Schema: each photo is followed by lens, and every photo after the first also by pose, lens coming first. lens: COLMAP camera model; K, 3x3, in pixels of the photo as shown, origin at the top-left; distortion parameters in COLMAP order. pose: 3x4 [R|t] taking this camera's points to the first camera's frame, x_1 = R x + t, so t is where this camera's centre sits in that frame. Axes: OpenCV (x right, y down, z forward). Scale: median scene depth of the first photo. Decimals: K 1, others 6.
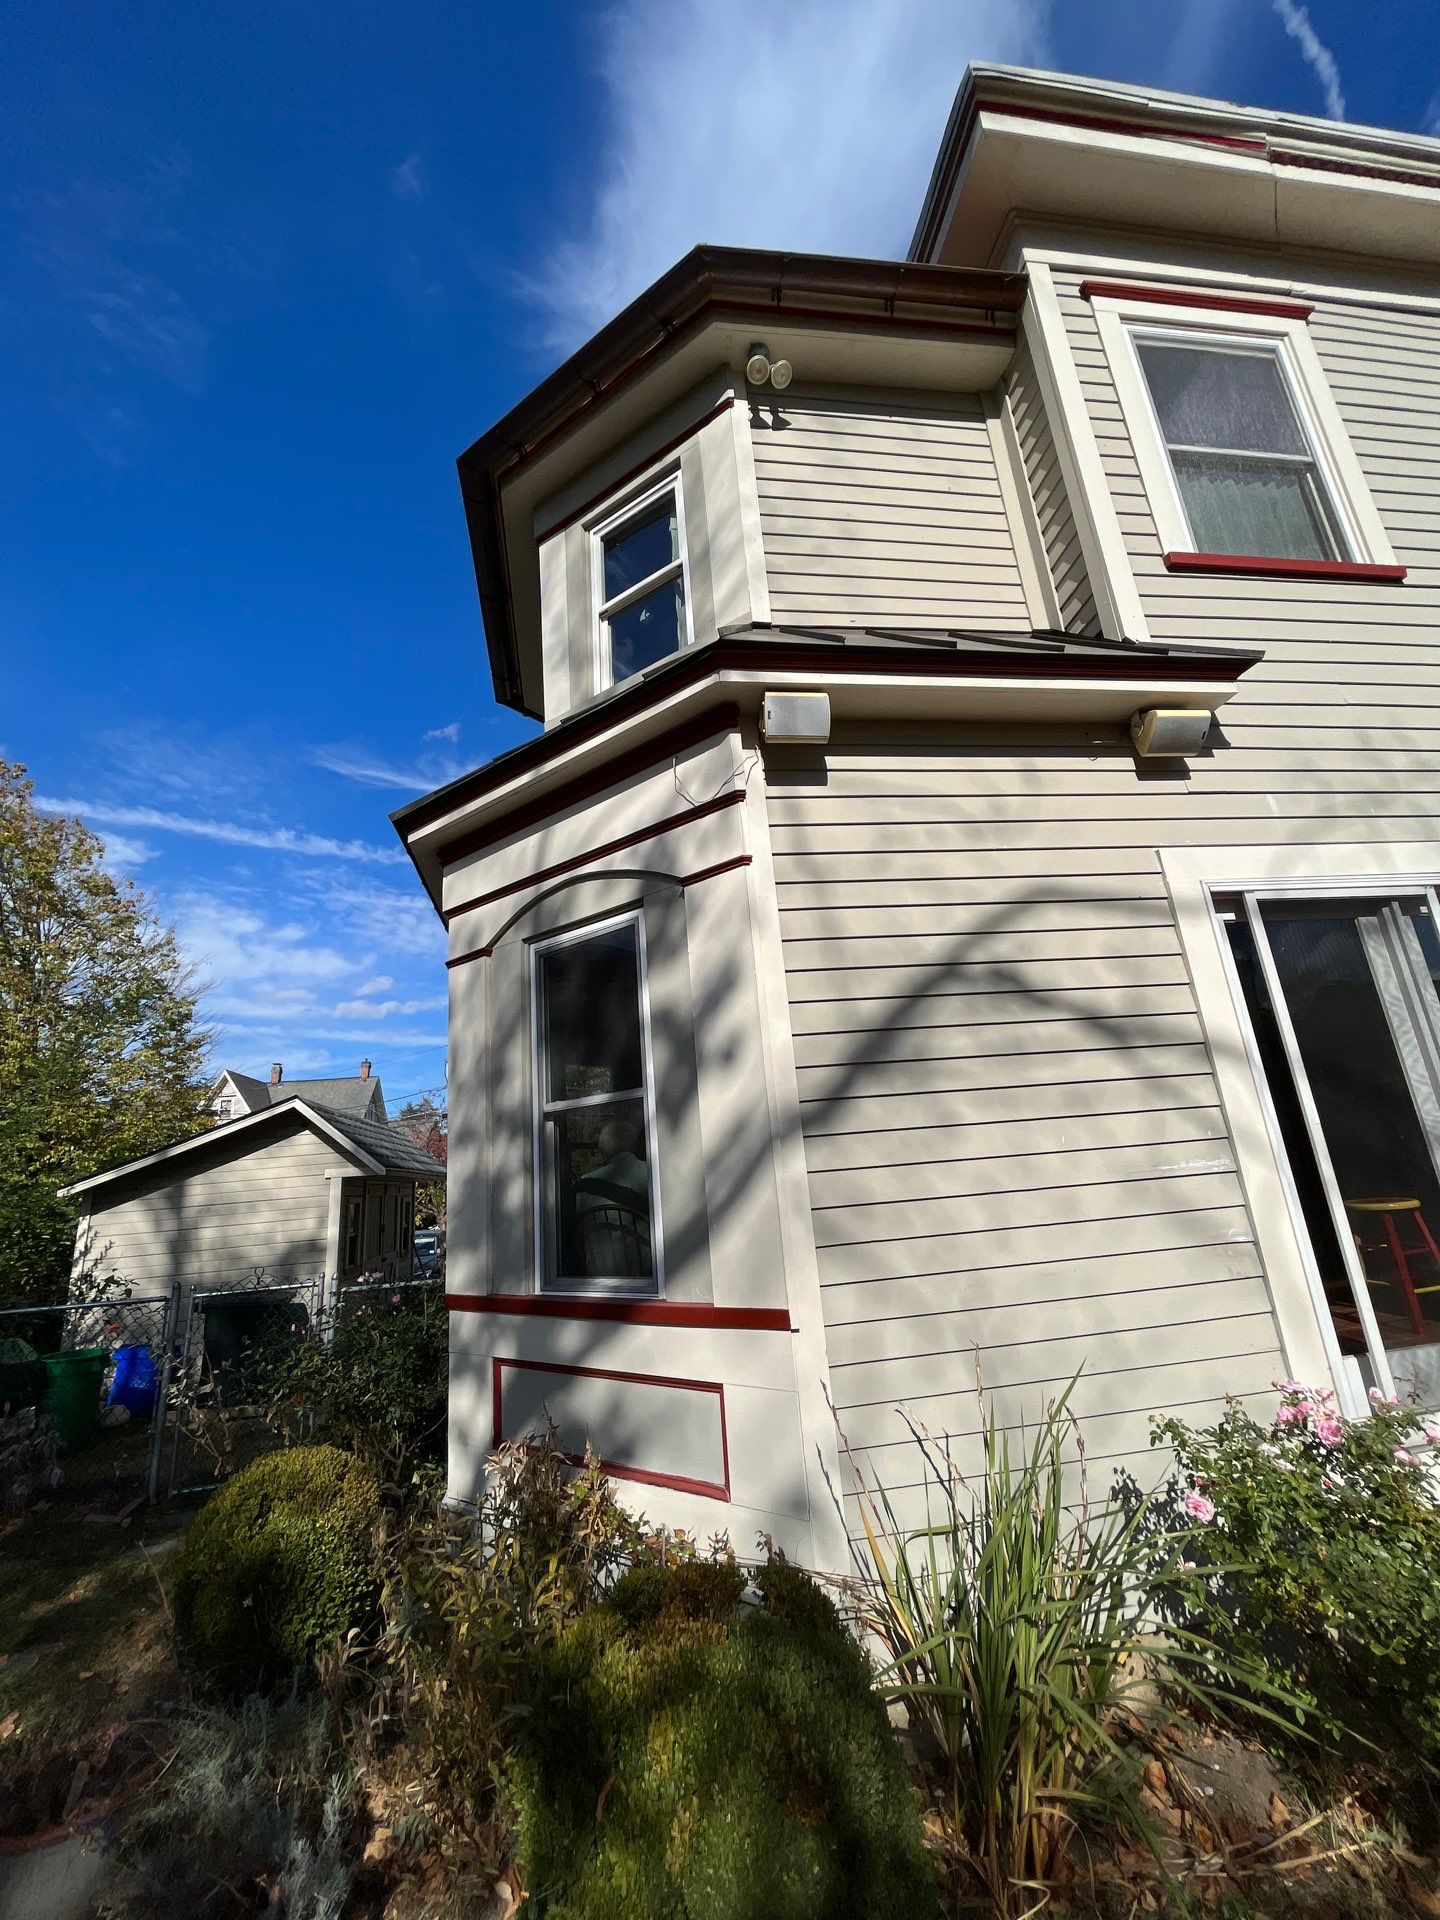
lens RADIAL K [[777.5, 0, 720.0], [0, 777.5, 960.0], [0, 0, 1]] dist [-0.002458, -0.000404]
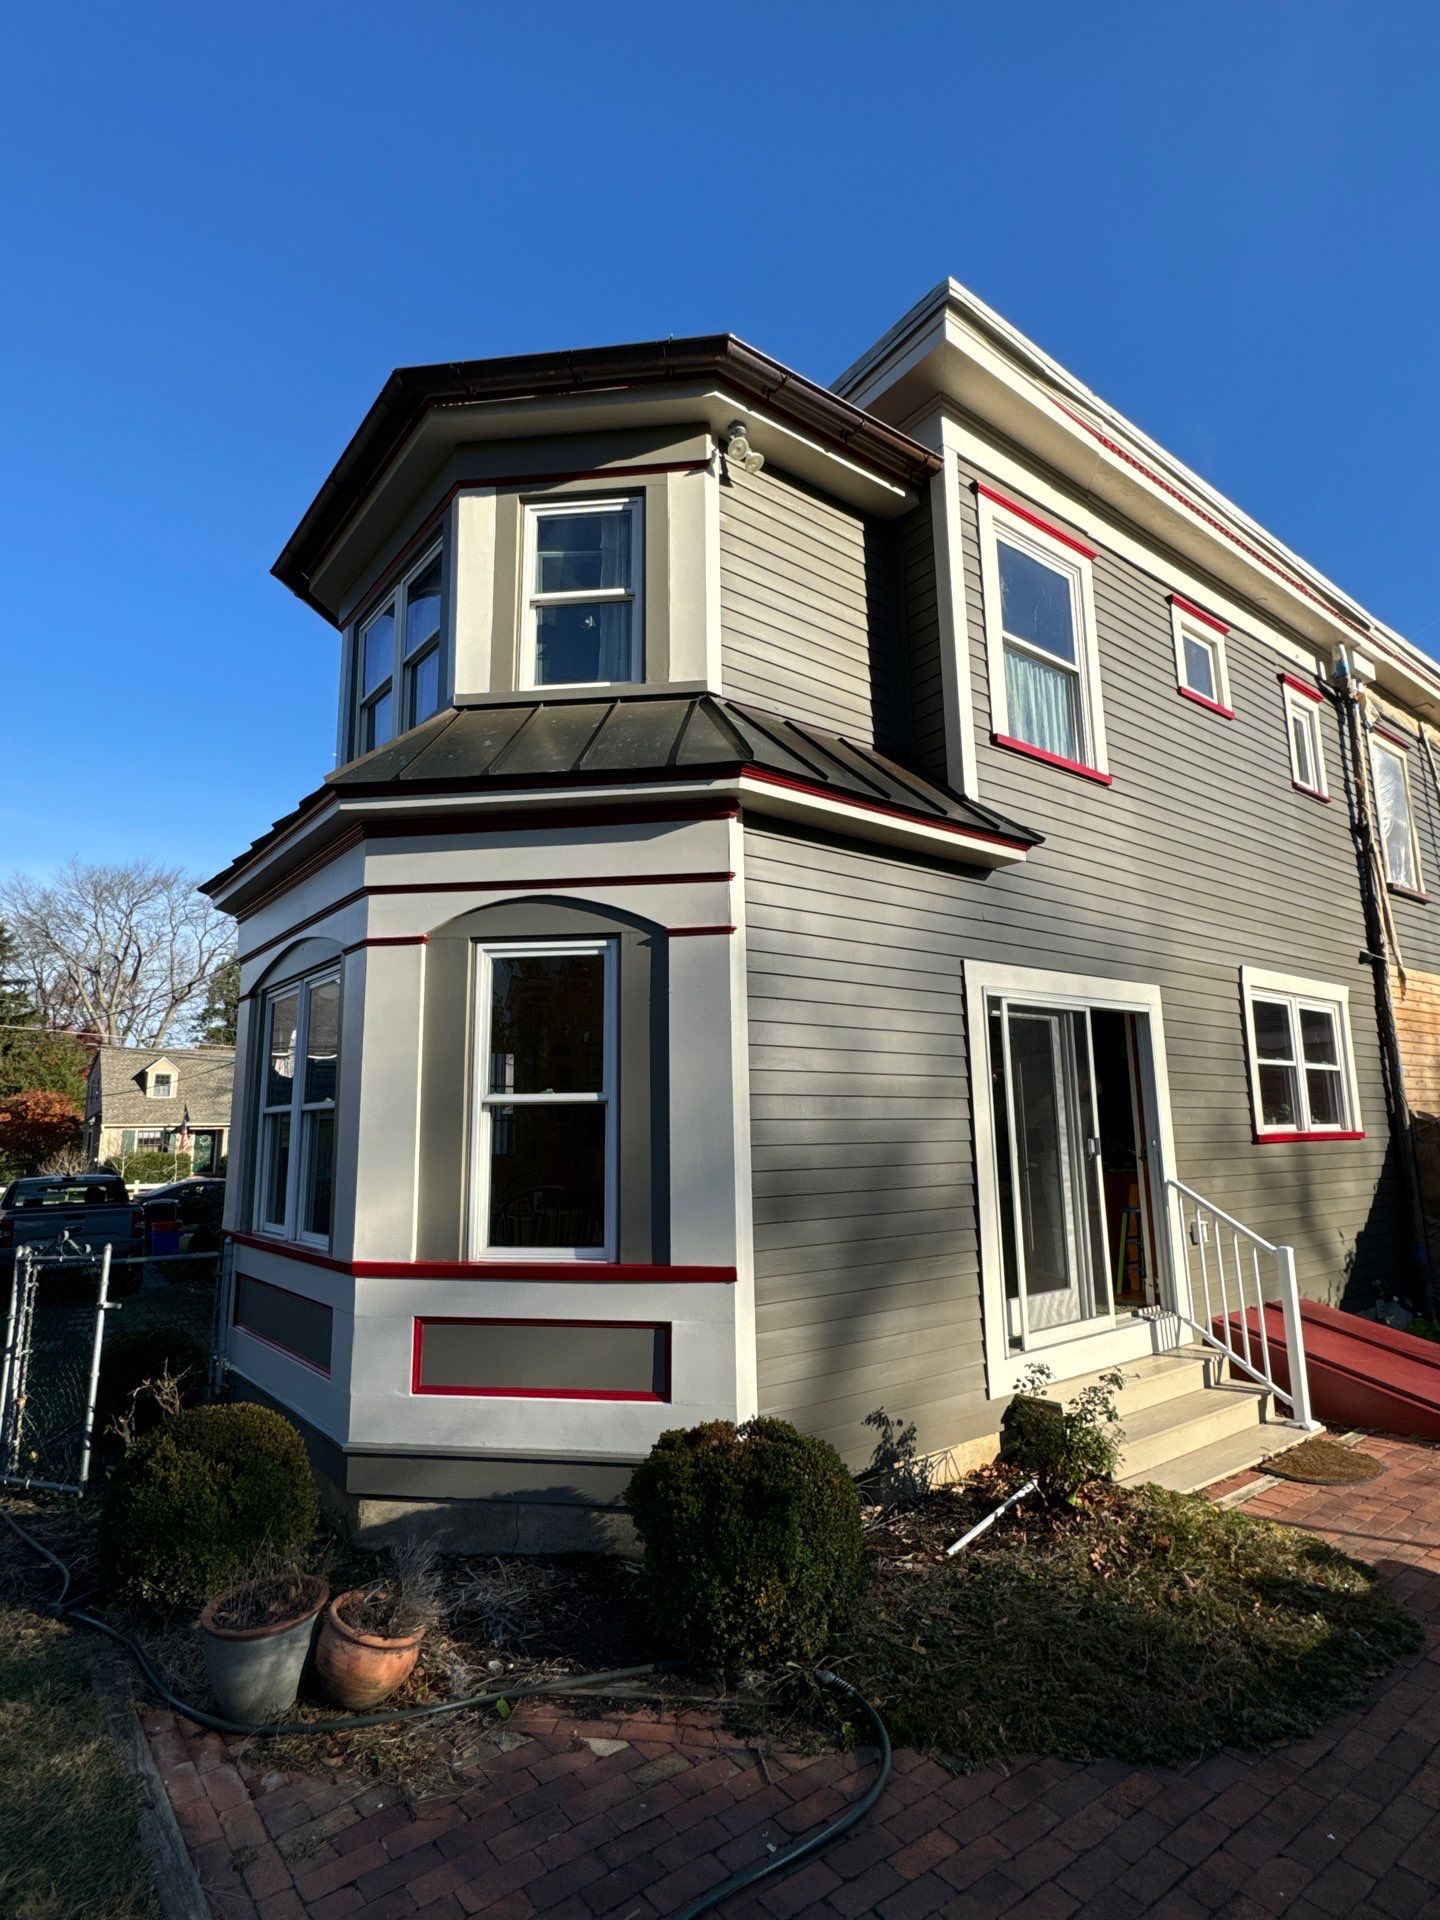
lens RADIAL K [[987.4, 0, 726.6], [0, 987.4, 950.8], [0, 0, 1]] dist [0.031912, -0.000090]
pose [[0.869635, 0.153522, 0.469218, -0.618663], [-0.185121, 0.982477, 0.021645, -0.108832], [-0.457673, -0.105685, 0.882817, -0.373615]]
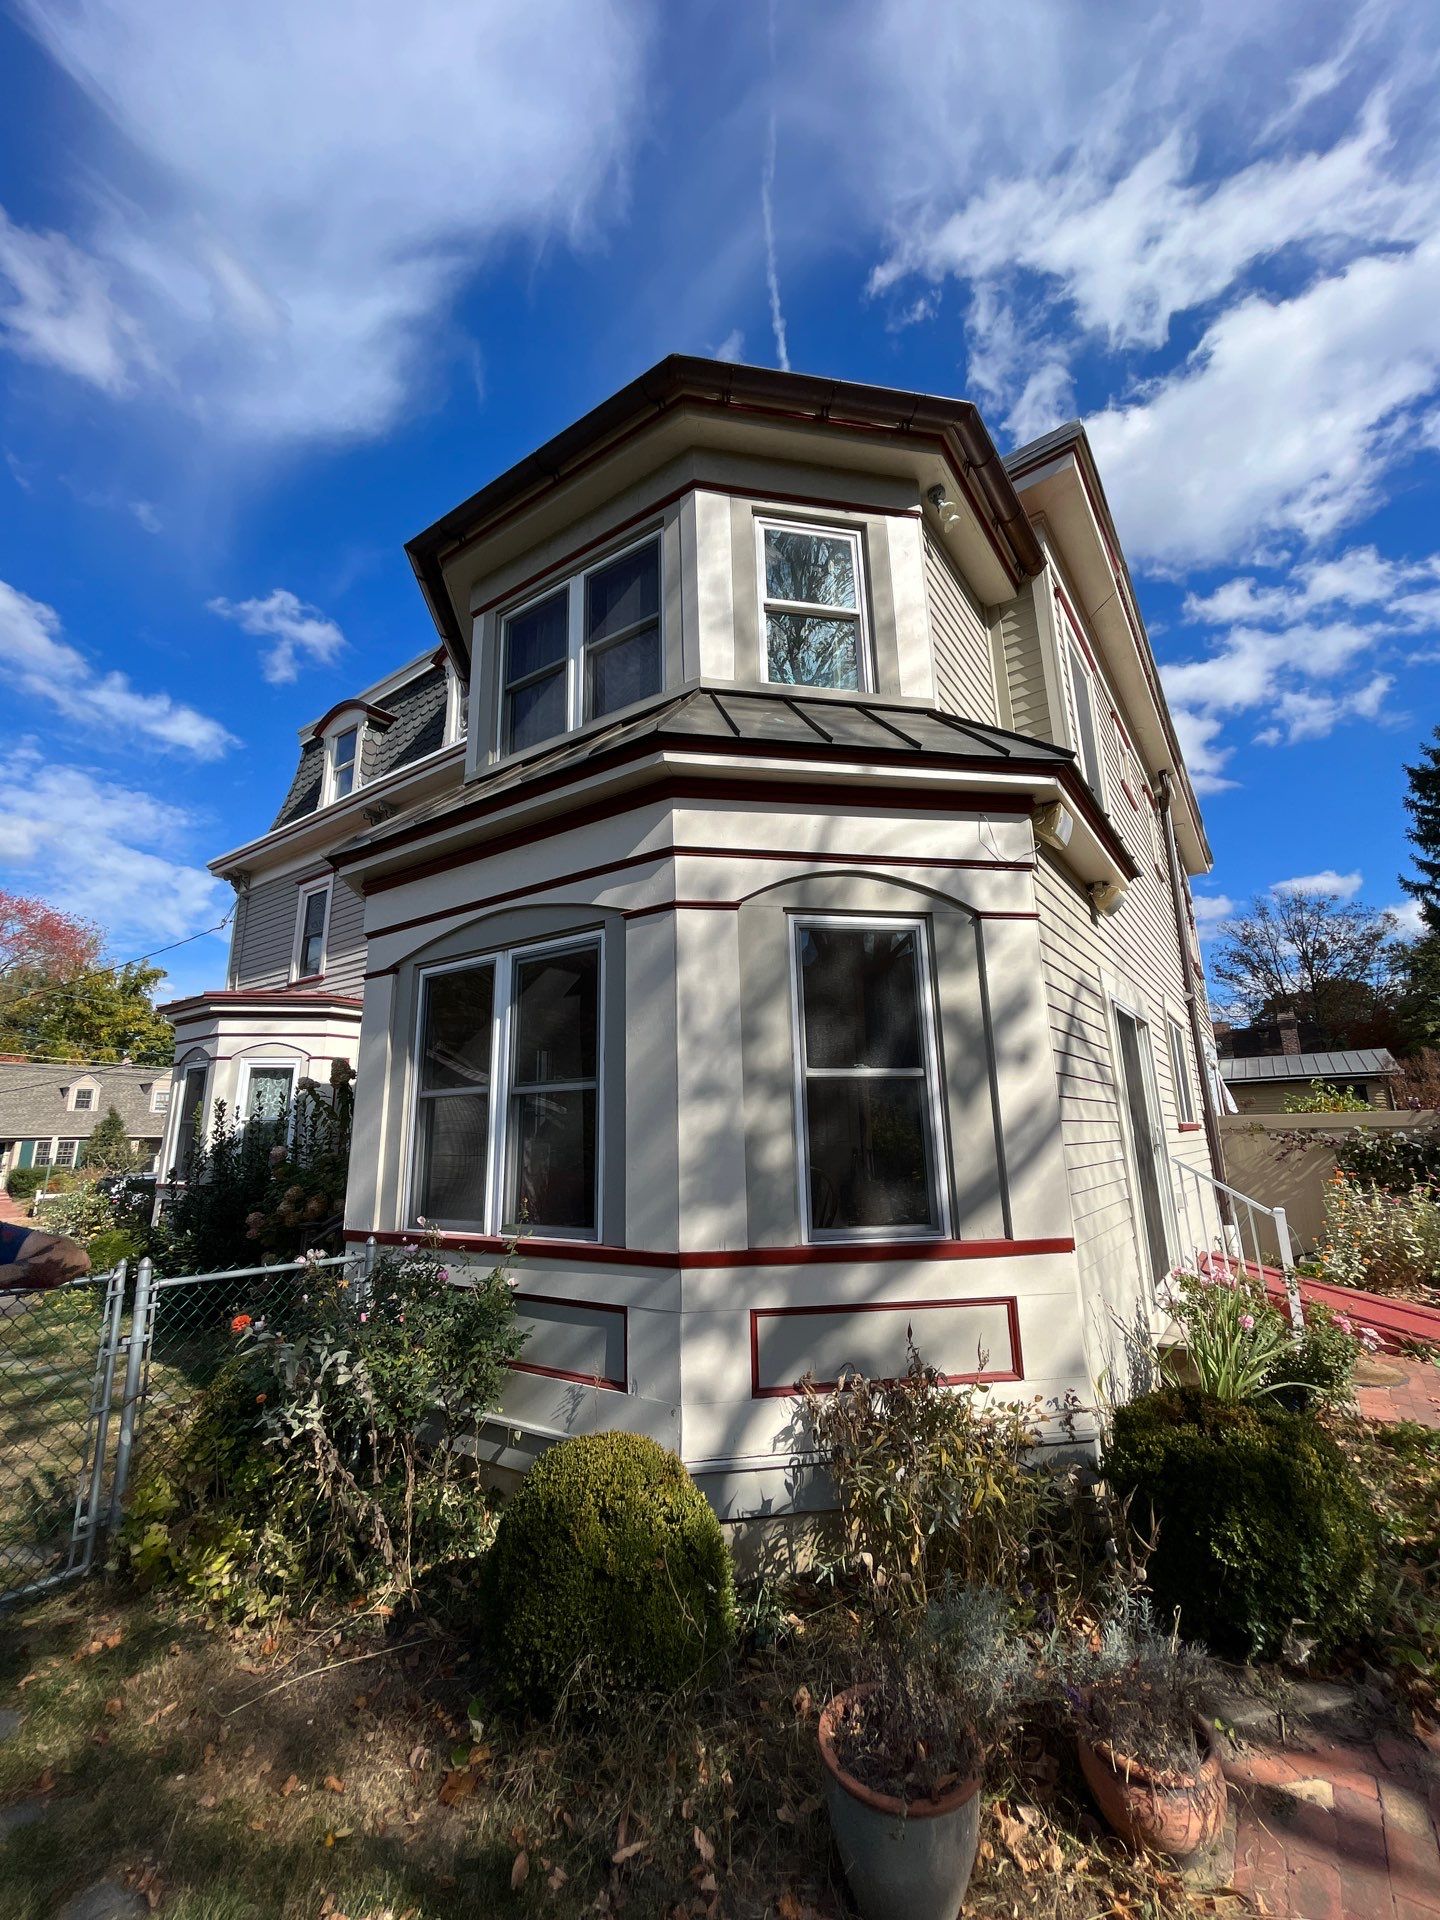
lens RADIAL K [[763.1, 0, 744.9], [0, 763.1, 955.3], [0, 0, 1]] dist [-0.001248, -0.000088]
pose [[0.691266, 0.224284, 0.686912, -1.030792], [-0.226306, 0.969985, -0.088969, 0.145524], [-0.686248, -0.093951, 0.721274, 0.315425]]
